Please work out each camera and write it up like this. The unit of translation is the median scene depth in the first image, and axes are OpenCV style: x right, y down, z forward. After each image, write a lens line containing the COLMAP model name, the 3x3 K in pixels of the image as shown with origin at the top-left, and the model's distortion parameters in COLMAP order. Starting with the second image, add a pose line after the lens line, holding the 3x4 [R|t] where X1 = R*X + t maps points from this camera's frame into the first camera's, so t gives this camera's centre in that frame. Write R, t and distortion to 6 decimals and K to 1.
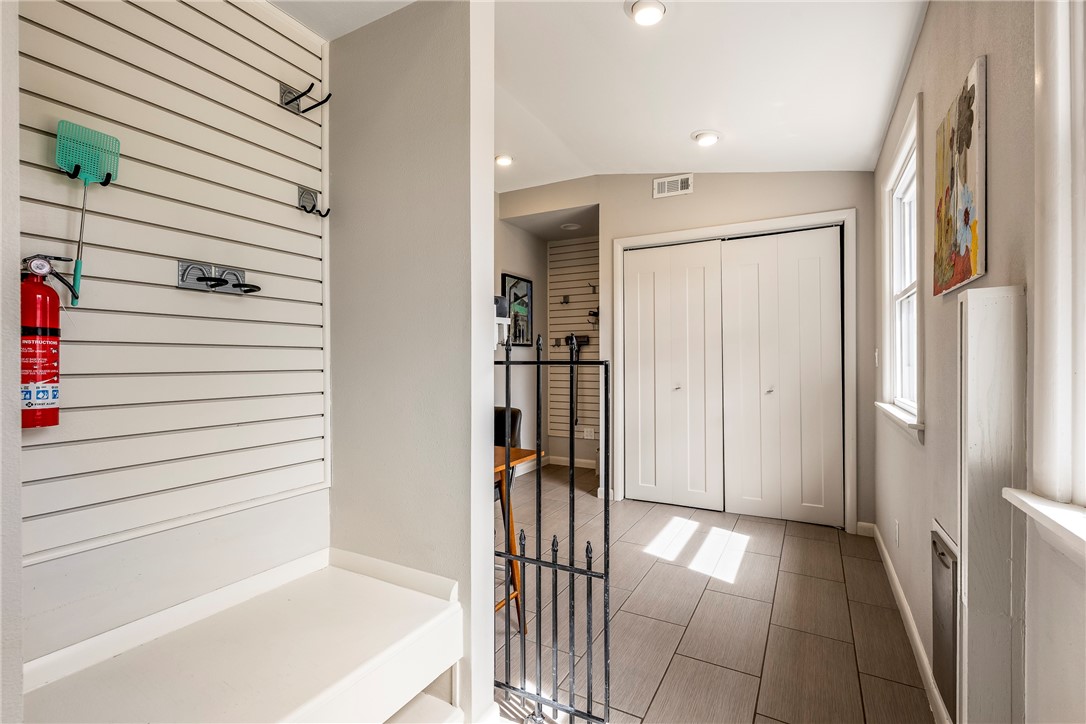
lens RADIAL K [[490.2, 0, 543.3], [0, 490.2, 362.9], [0, 0, 1]] dist [0.002399, -0.000206]
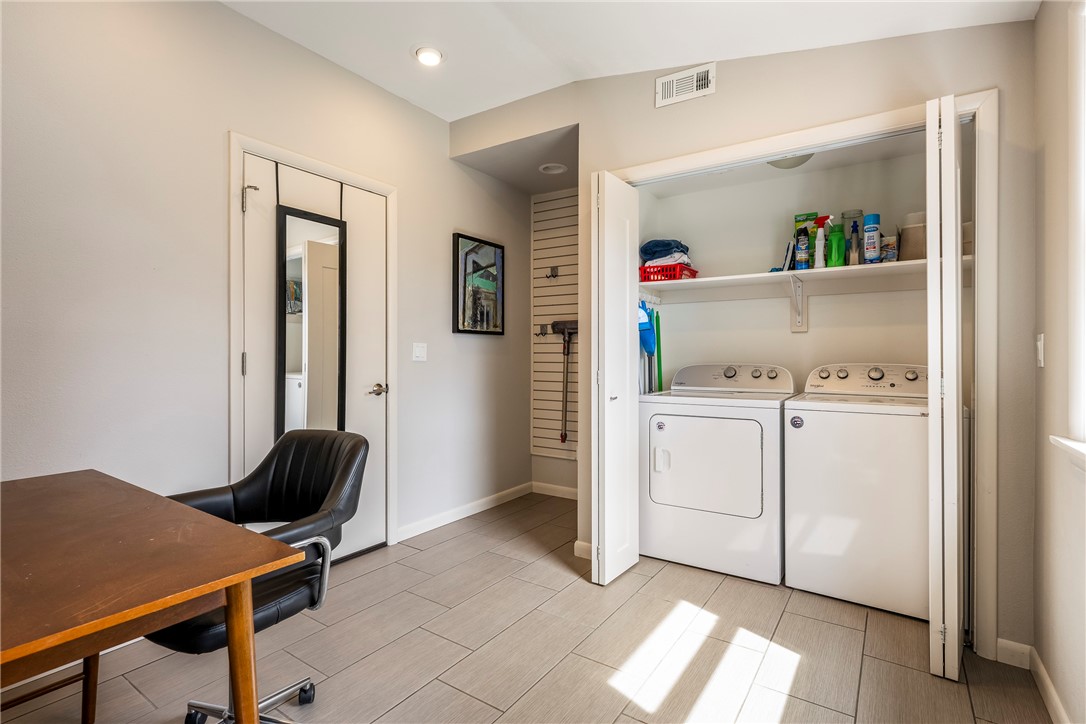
lens RADIAL K [[517.2, 0, 543.3], [0, 517.2, 357.6], [0, 0, 1]] dist [0.001538, 0.000777]
pose [[0.995365, 0.004090, -0.096078, 0.116824], [-0.004220, 0.999990, -0.001144, 0.001416], [0.096073, 0.001544, 0.995373, 0.241678]]
